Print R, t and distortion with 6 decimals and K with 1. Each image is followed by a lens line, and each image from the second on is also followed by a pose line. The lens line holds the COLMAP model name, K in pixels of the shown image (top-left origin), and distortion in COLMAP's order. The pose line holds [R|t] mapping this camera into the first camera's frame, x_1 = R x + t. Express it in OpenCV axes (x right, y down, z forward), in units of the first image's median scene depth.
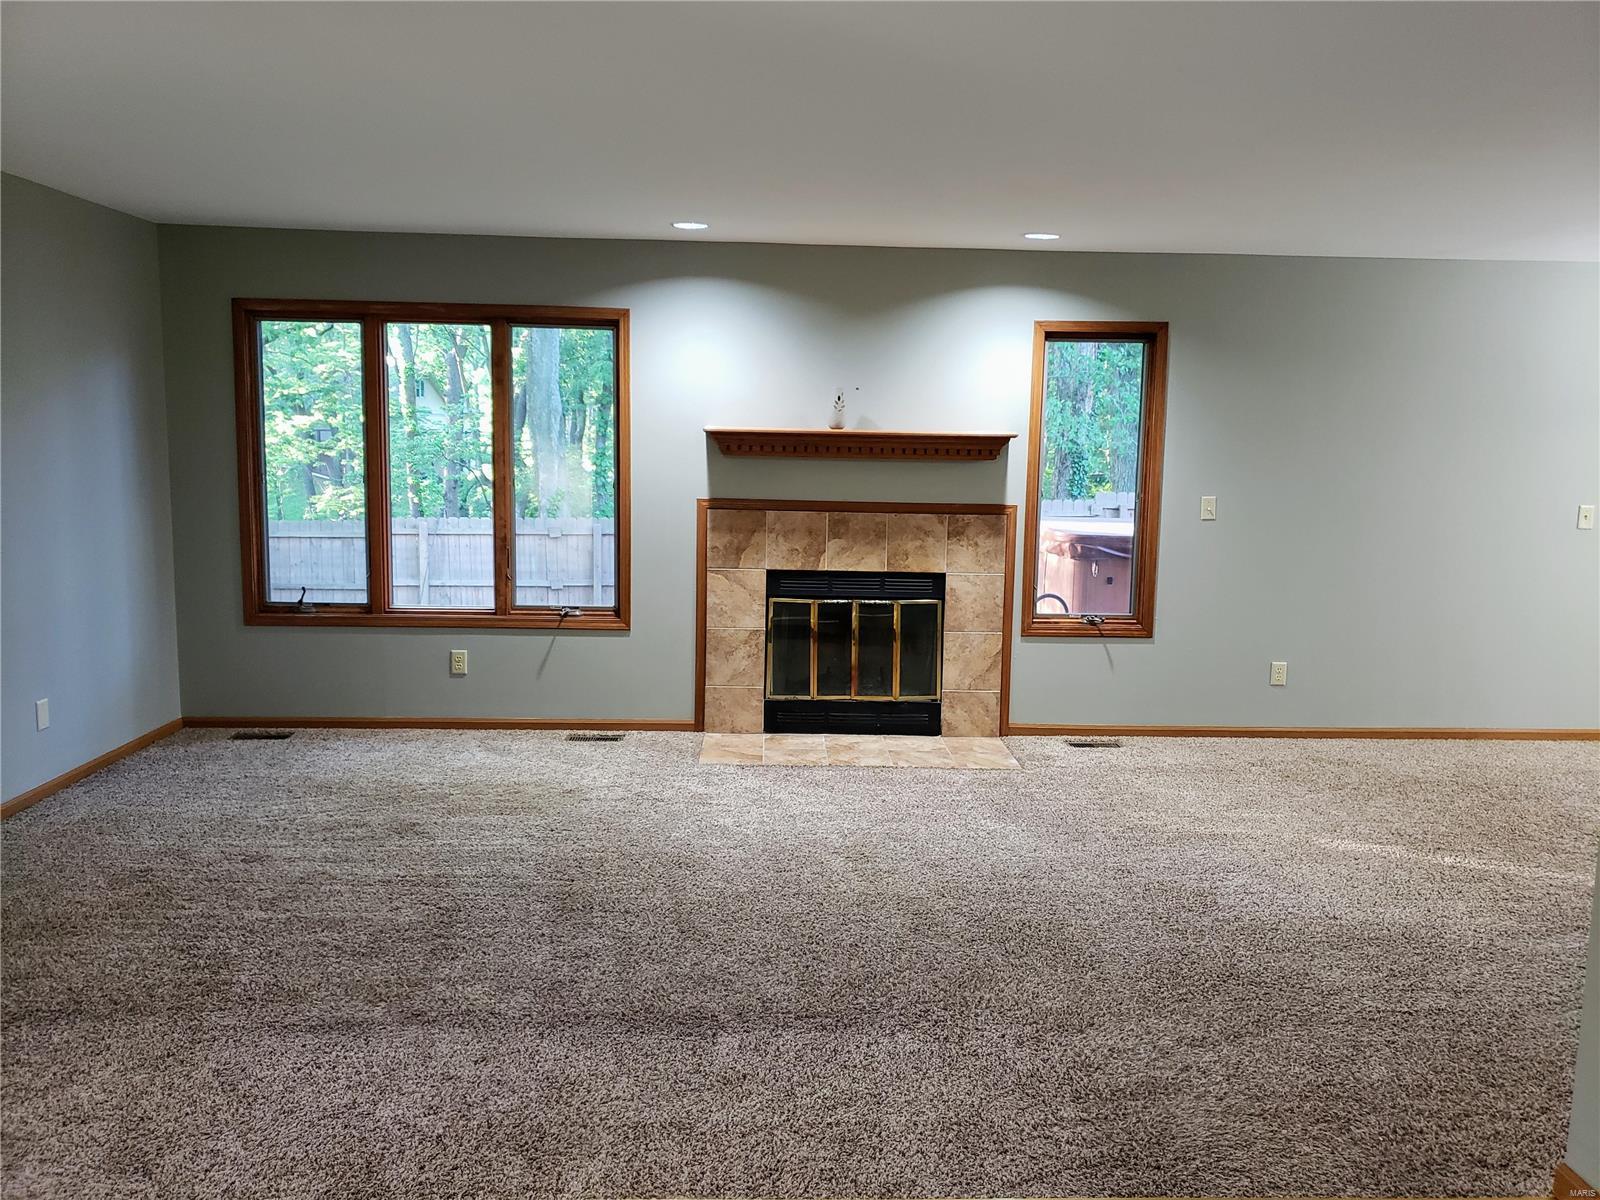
lens RADIAL K [[1258.8, 0, 801.8], [0, 1258.8, 605.1], [0, 0, 1]] dist [0.060785, -0.055357]
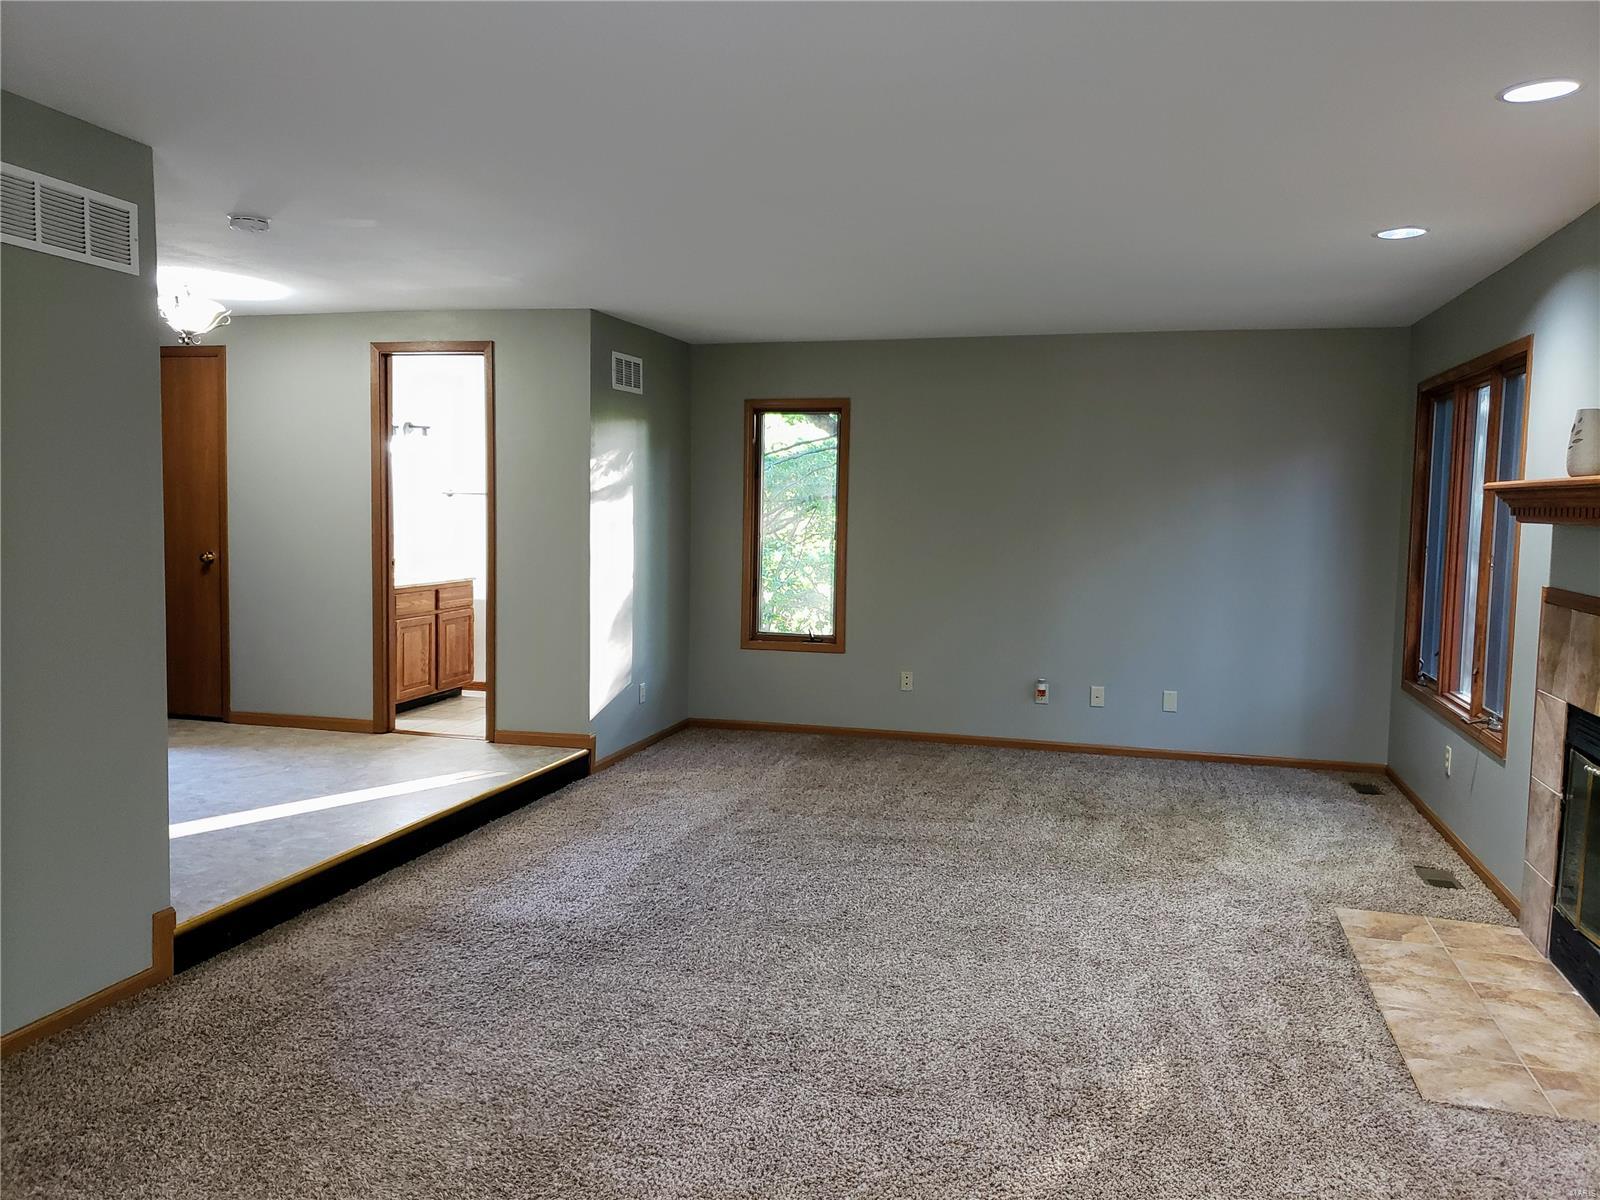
lens RADIAL K [[1258.8, 0, 791.2], [0, 1258.8, 592.8], [0, 0, 1]] dist [0.060785, -0.055357]
pose [[-0.292480, 0.046384, -0.955146, 0.699793], [-0.163648, 0.981661, 0.097783, -0.081155], [0.942165, 0.184907, -0.279525, 0.799753]]
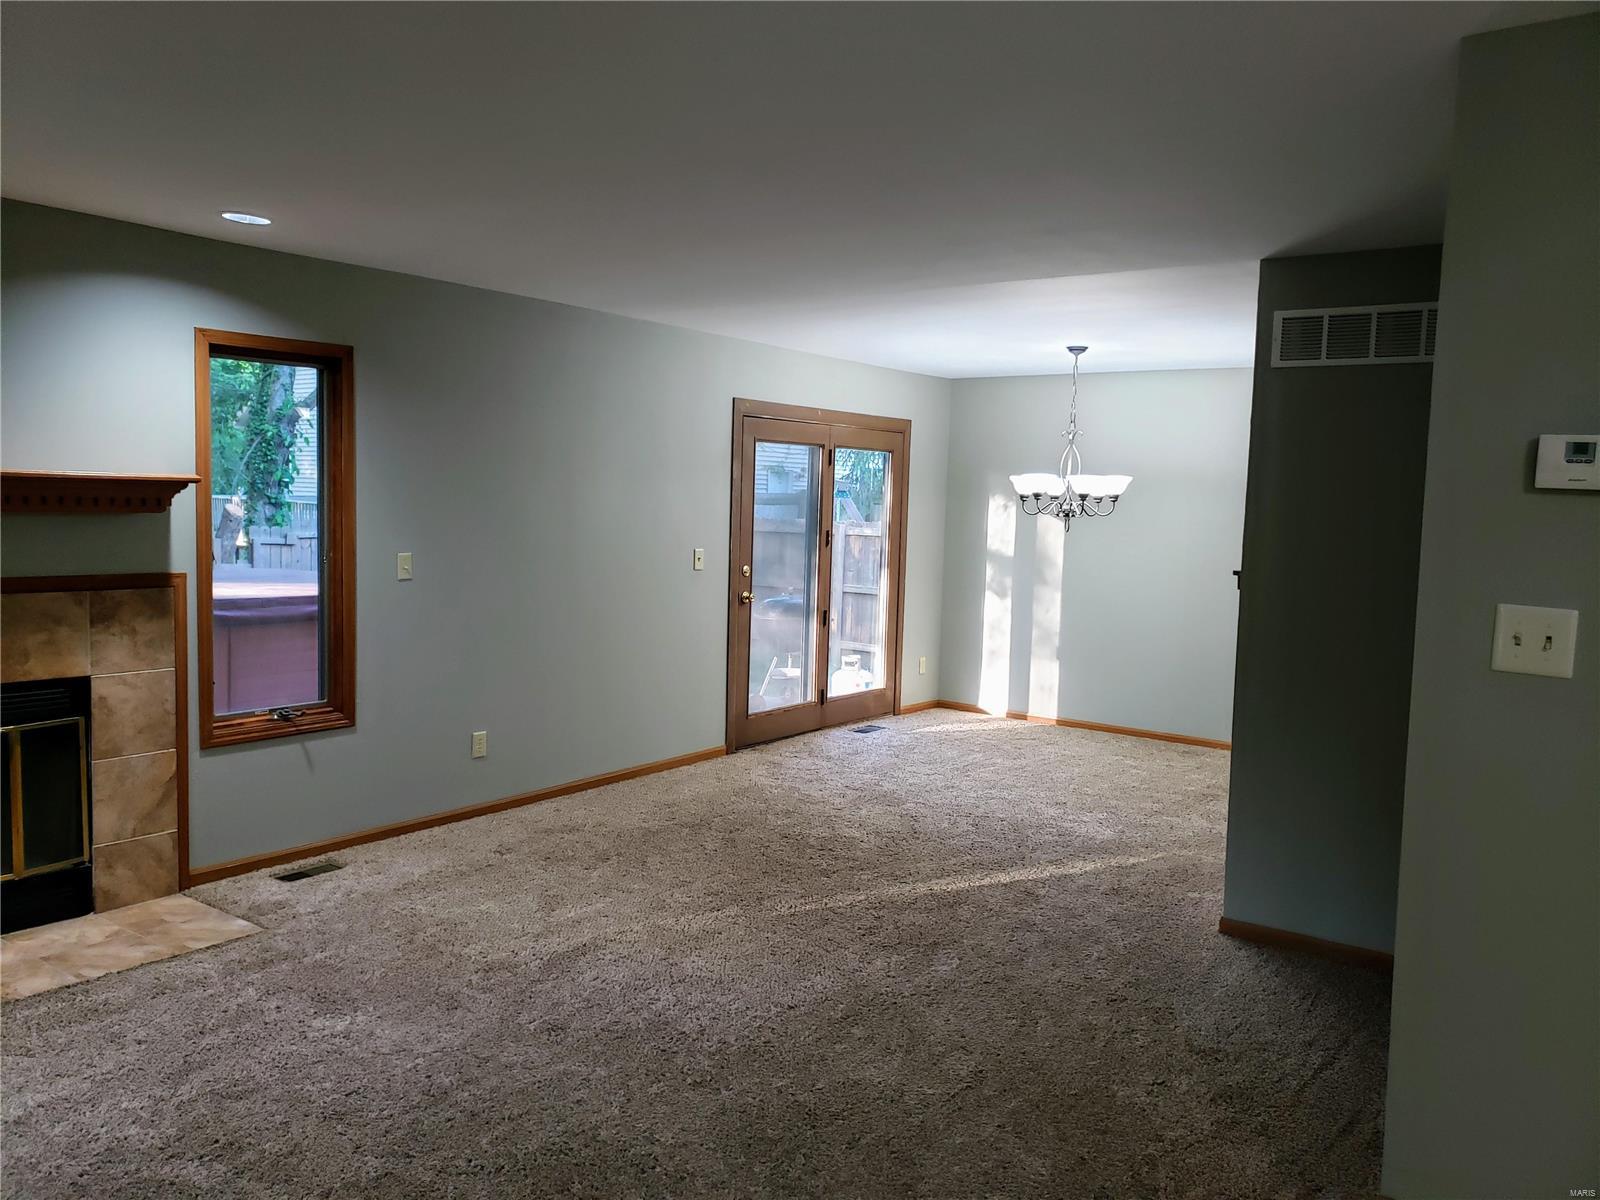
lens RADIAL K [[1258.8, 0, 779.2], [0, 1258.8, 586.5], [0, 0, 1]] dist [0.060785, -0.055357]
pose [[0.633815, -0.057749, 0.771326, -0.183609], [0.093828, 0.995585, -0.002561, -0.037147], [-0.767773, 0.073995, 0.636435, 0.261667]]
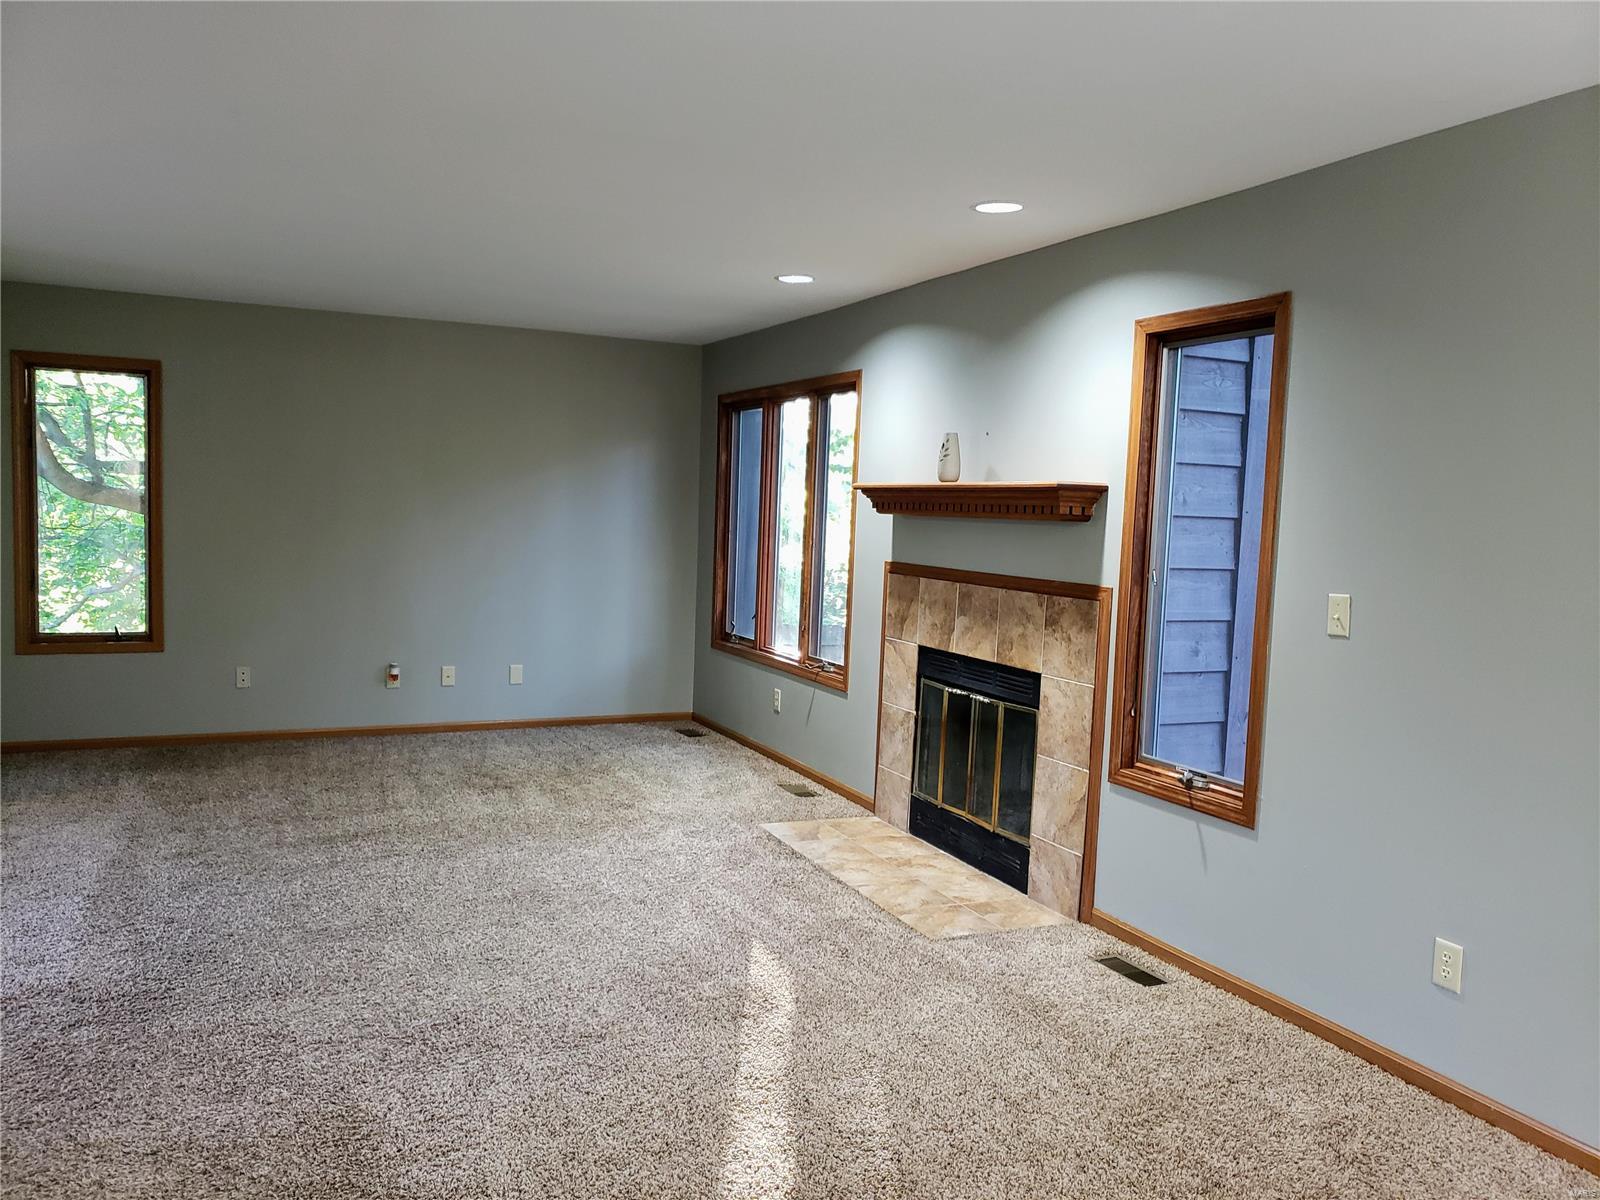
lens RADIAL K [[1258.8, 0, 783.8], [0, 1258.8, 609.9], [0, 0, 1]] dist [0.060785, -0.055357]
pose [[0.380873, 0.072459, -0.921784, 0.738118], [-0.160787, 0.986926, 0.011144, -0.046560], [0.910540, 0.143966, 0.387544, 0.572537]]
